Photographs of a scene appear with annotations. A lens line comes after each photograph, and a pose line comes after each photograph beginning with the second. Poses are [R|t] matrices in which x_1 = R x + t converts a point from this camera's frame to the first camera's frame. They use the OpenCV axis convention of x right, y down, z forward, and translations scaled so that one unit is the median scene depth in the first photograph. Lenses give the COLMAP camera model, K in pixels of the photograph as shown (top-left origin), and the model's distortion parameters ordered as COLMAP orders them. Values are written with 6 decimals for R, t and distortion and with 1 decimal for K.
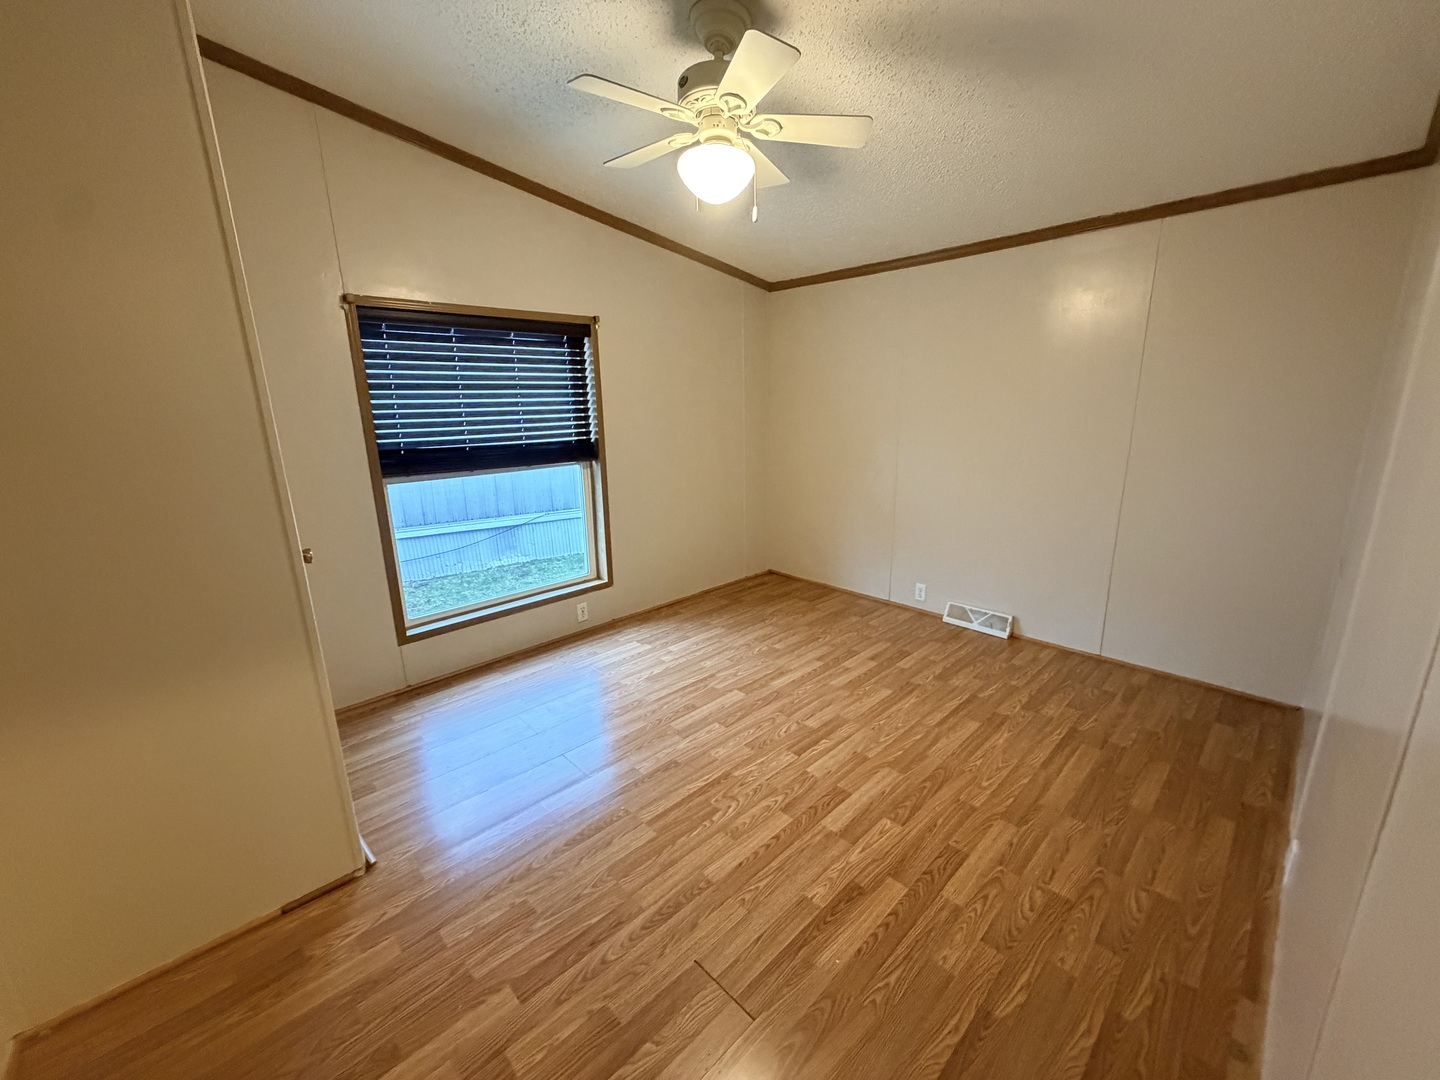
lens RADIAL K [[574.3, 0, 718.7], [0, 574.3, 543.4], [0, 0, 1]] dist [-0.003269, -0.000336]
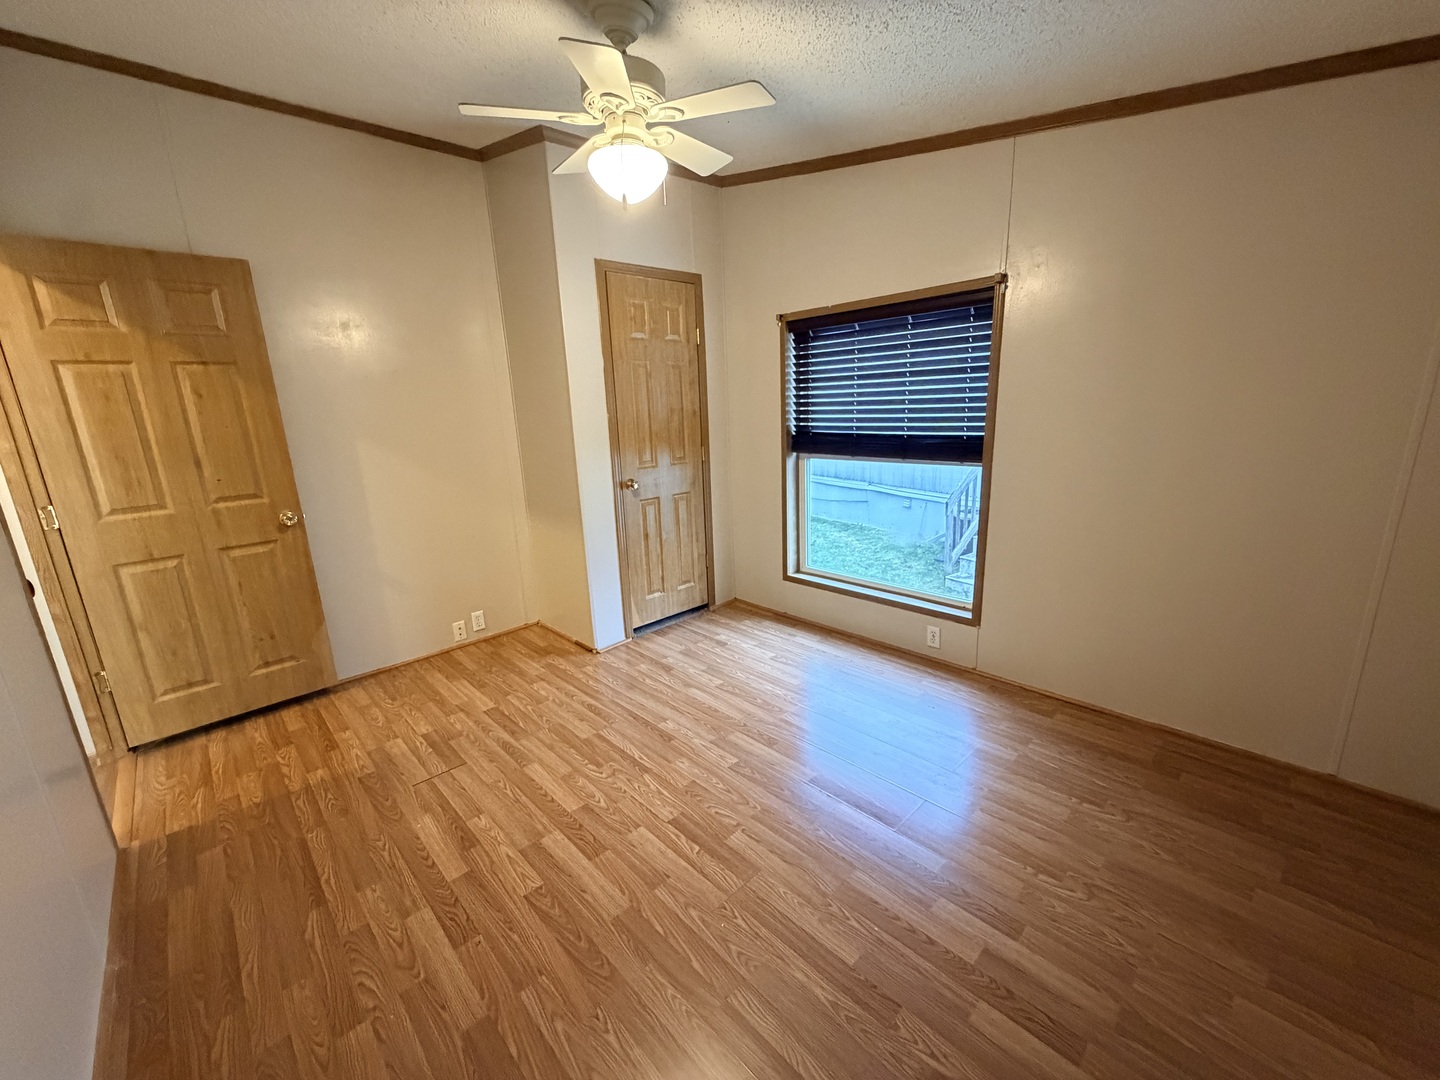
lens RADIAL K [[574.3, 0, 711.3], [0, 574.3, 542.8], [0, 0, 1]] dist [-0.003269, -0.000336]
pose [[-0.007714, 0.258760, -0.965911, 0.933974], [-0.204236, 0.945170, 0.254835, -0.274037], [0.978891, 0.199240, 0.045558, 1.031153]]
